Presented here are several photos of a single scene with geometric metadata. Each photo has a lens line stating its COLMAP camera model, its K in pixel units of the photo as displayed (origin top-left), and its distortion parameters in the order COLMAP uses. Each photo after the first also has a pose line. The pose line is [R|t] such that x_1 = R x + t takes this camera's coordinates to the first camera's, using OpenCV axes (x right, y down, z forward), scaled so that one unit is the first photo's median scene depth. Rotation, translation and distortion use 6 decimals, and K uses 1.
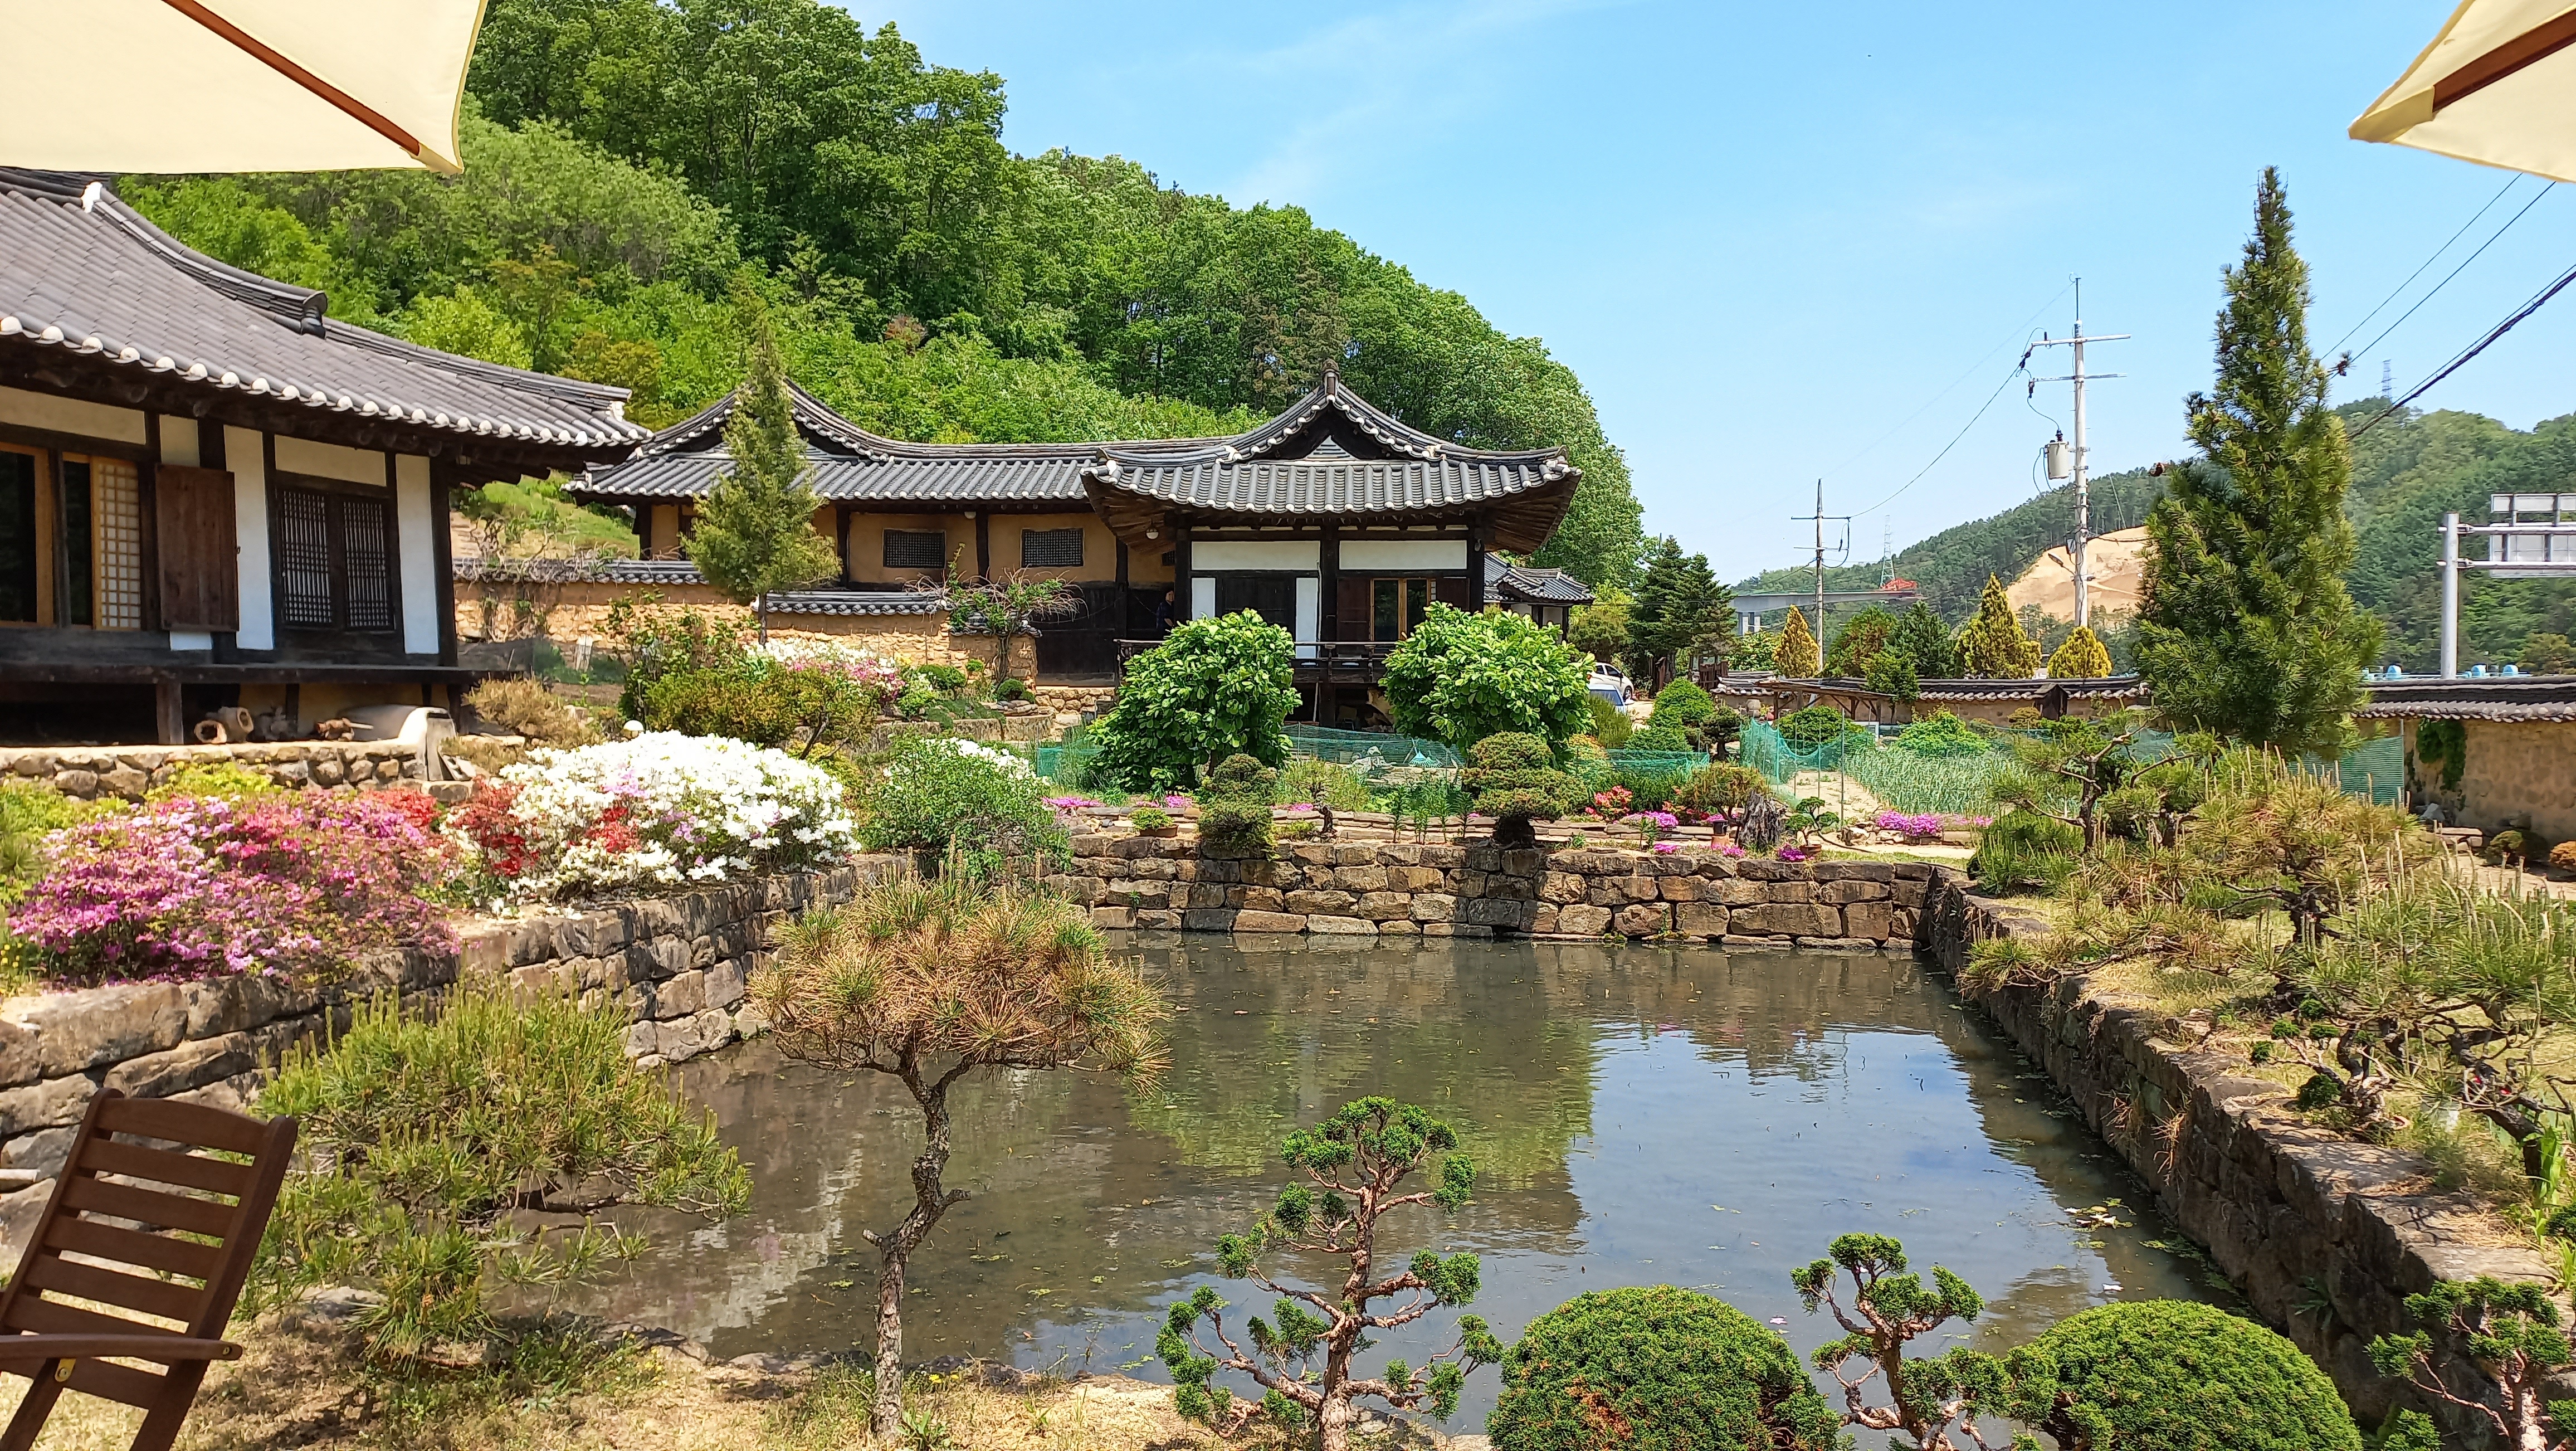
lens RADIAL K [[1783.9, 0, 1288.0], [0, 1783.9, 725.5], [0, 0, 1]] dist [0.081993, -0.100479]
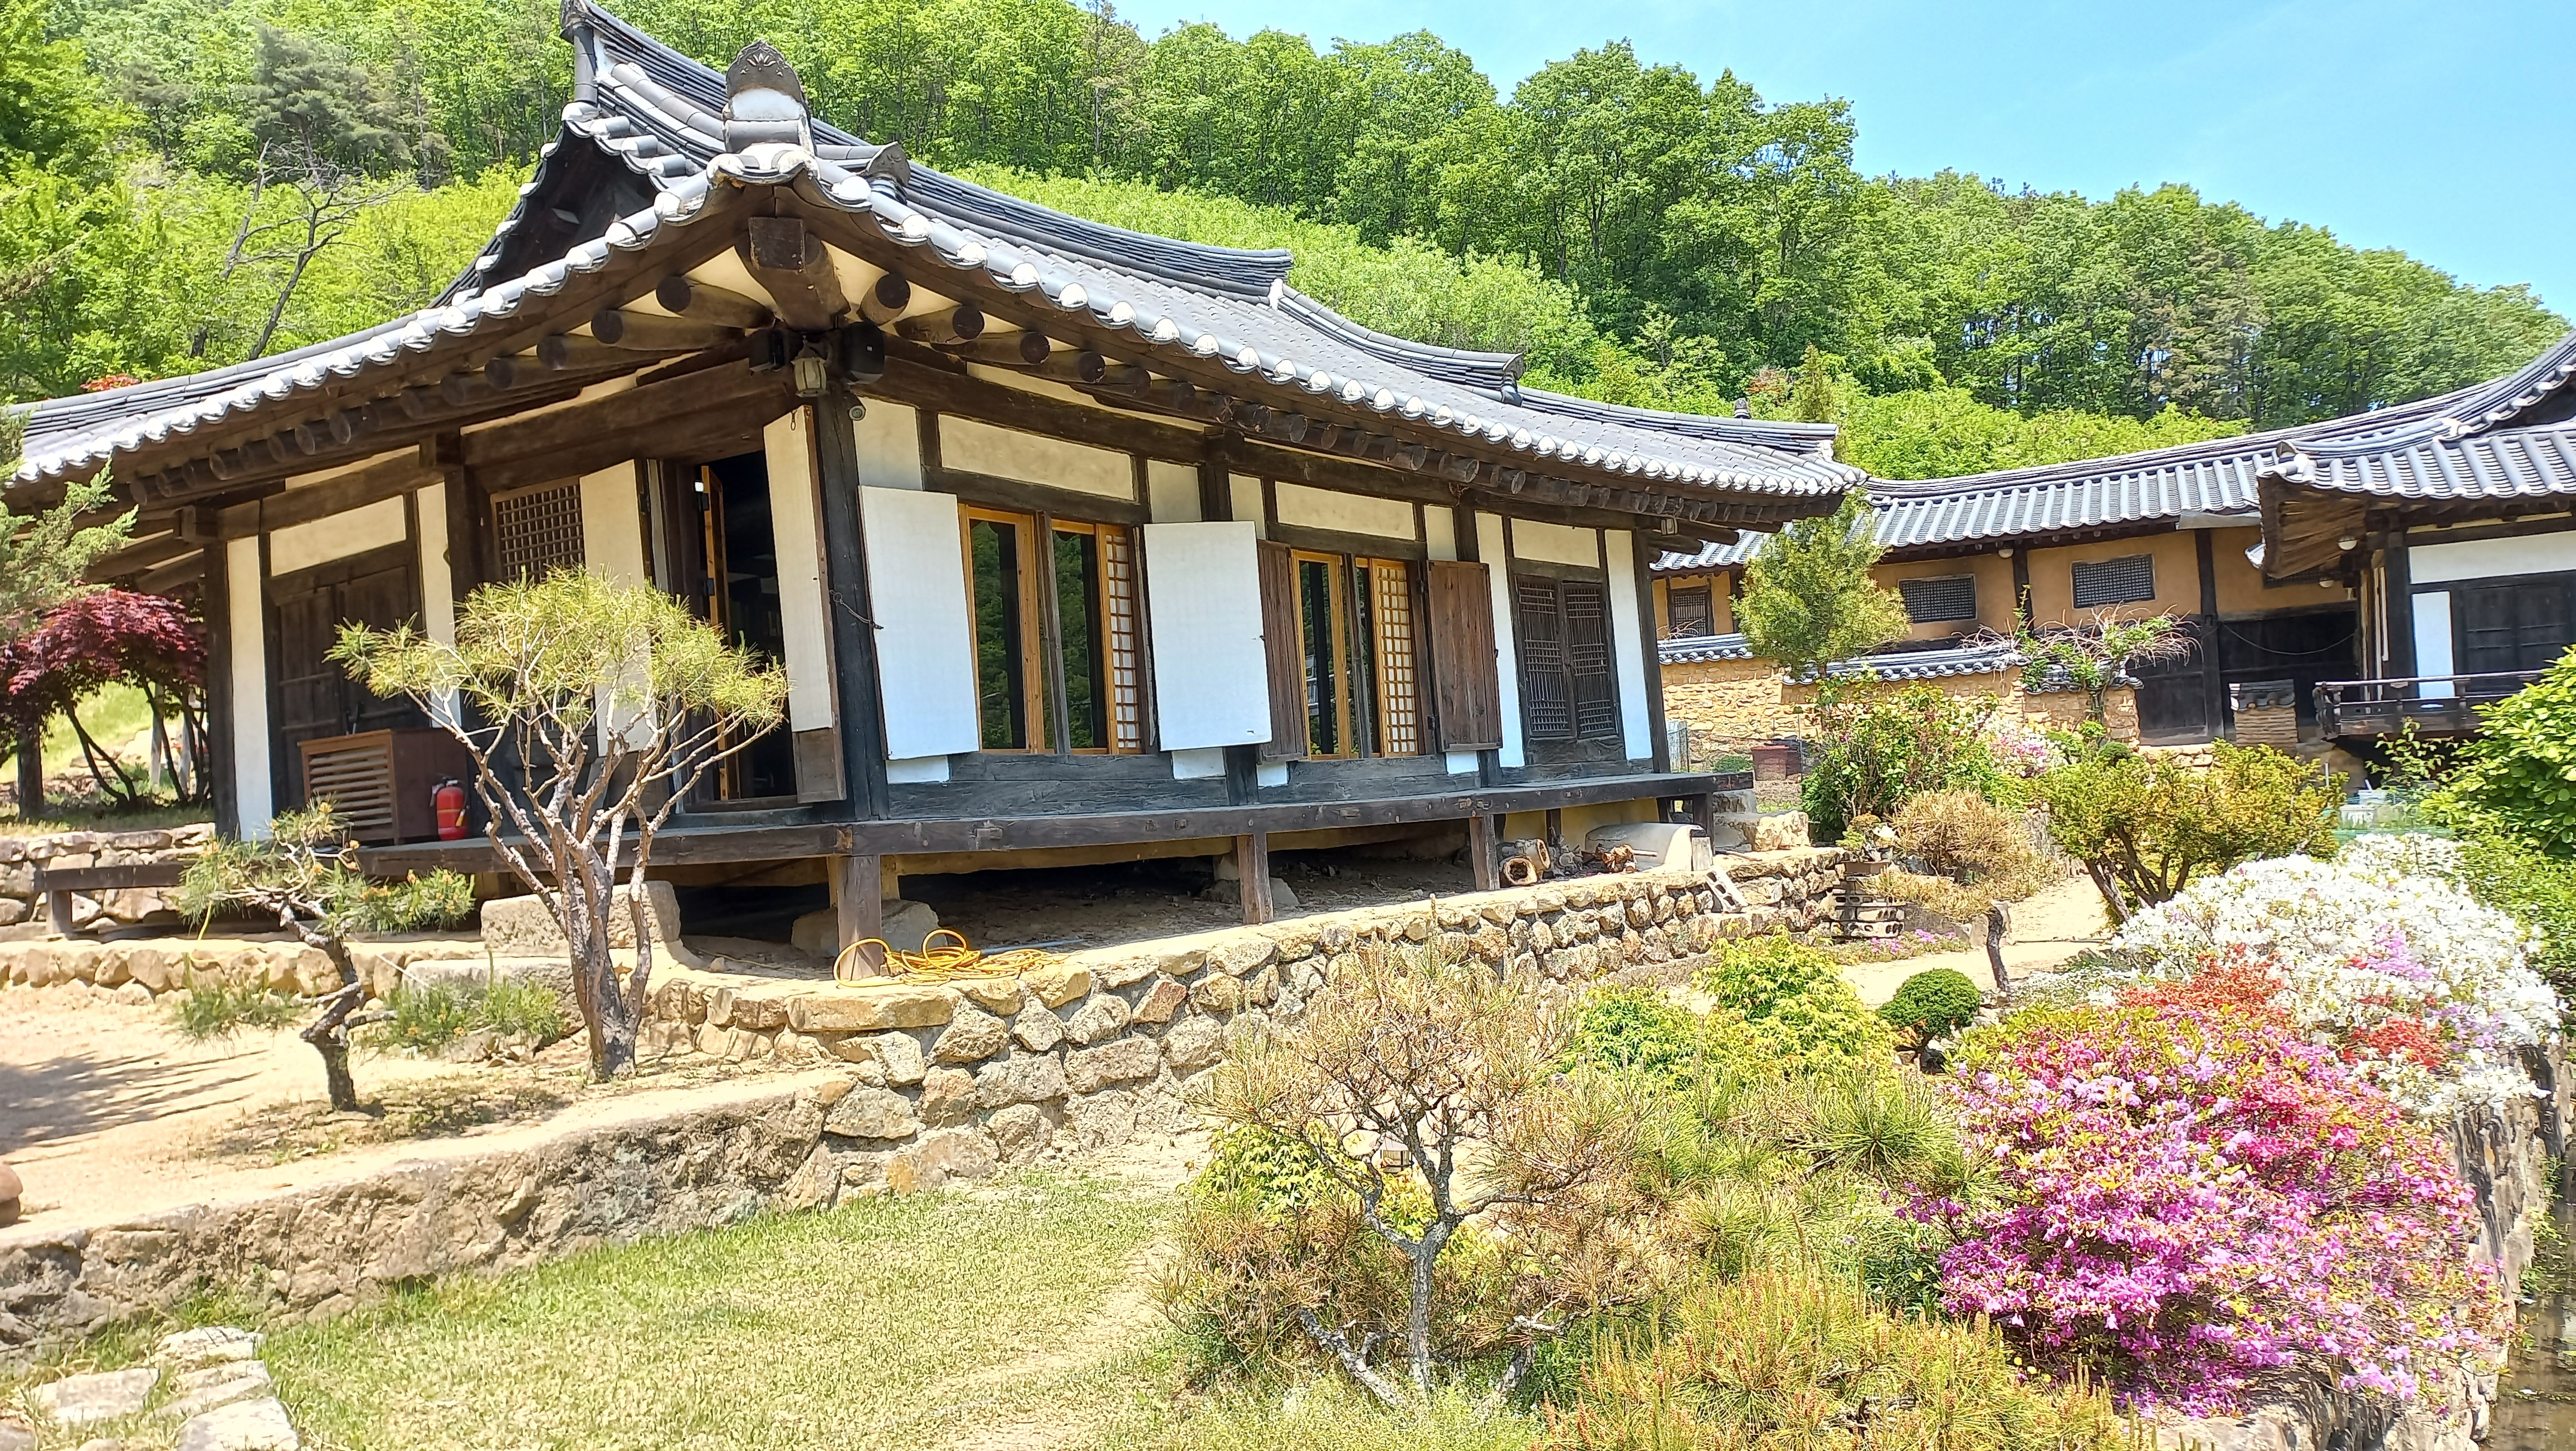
lens RADIAL K [[1839.4, 0, 1361.3], [0, 1839.4, 724.0], [0, 0, 1]] dist [0.080048, -0.111269]
pose [[0.915380, -0.070149, -0.396432, -0.156246], [0.054870, 0.997252, -0.049767, -0.012572], [0.398833, 0.023804, 0.916714, 0.092984]]
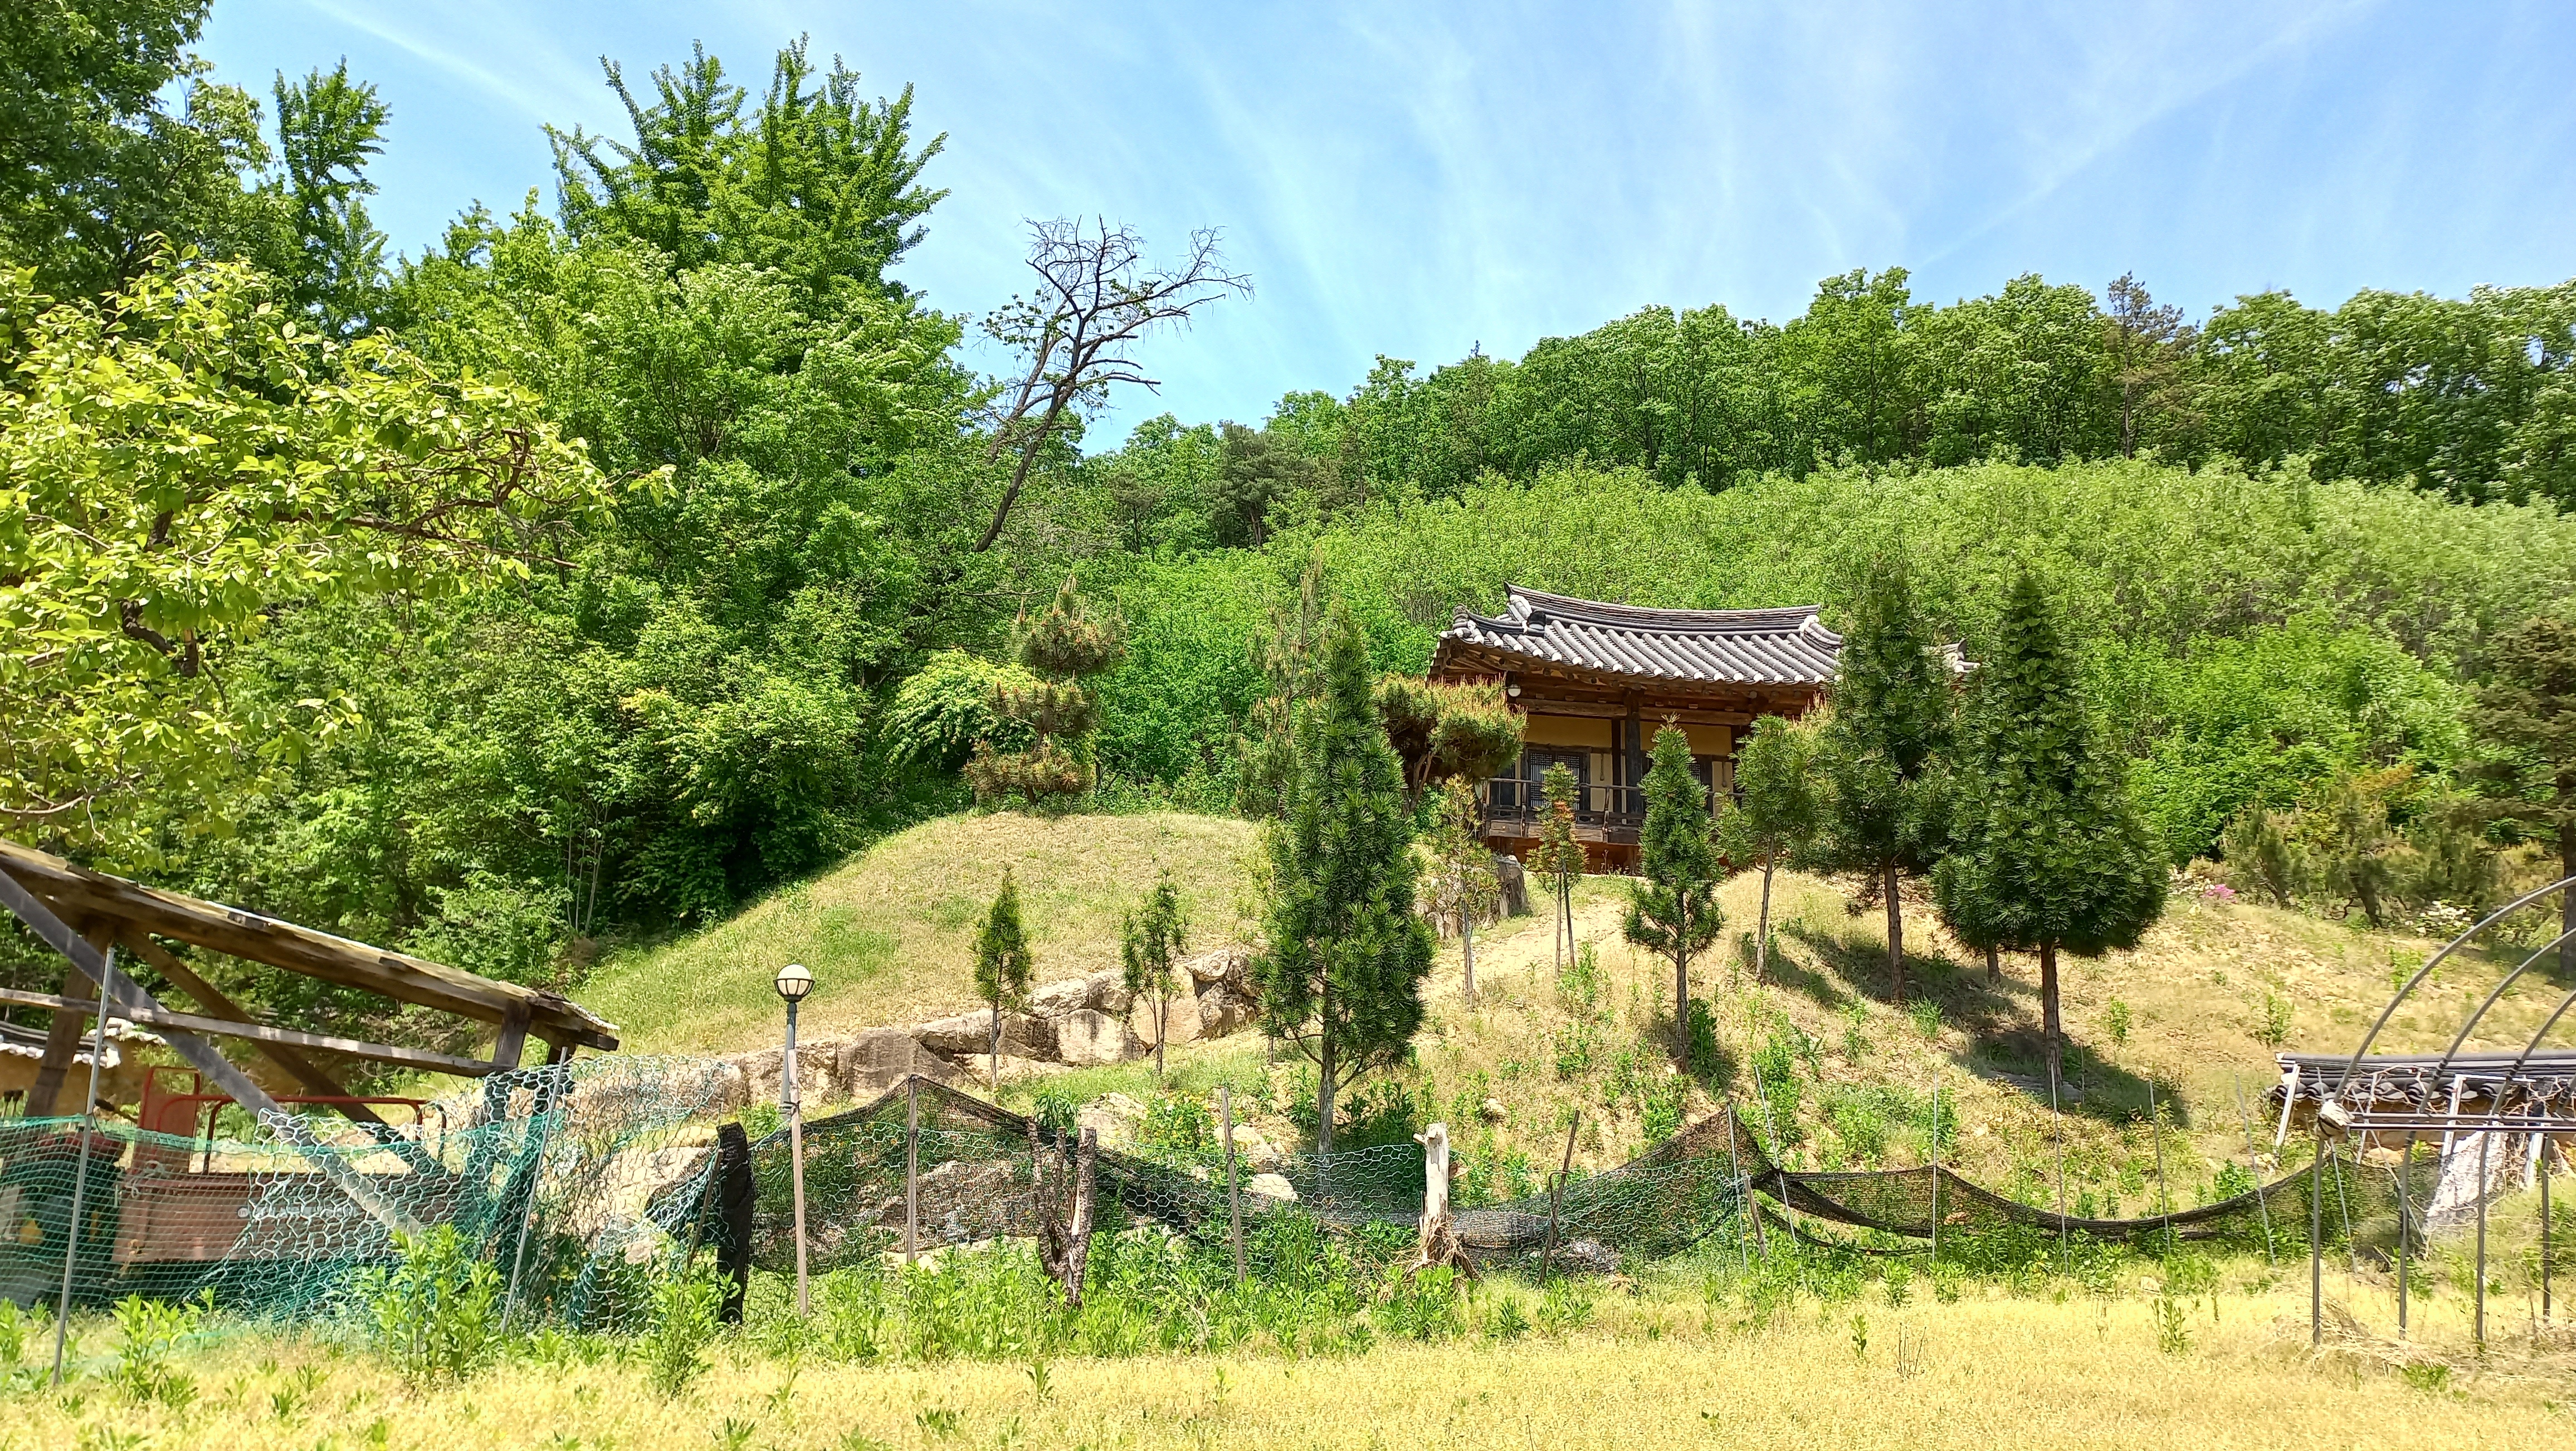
lens RADIAL K [[1992.2, 0, 1323.4], [0, 1992.2, 727.0], [0, 0, 1]] dist [0.054329, -0.000610]
pose [[0.631170, -0.179293, -0.754638, -0.627541], [-0.051535, 0.961074, -0.271442, -0.055711], [0.773931, 0.210217, 0.597361, 0.610542]]
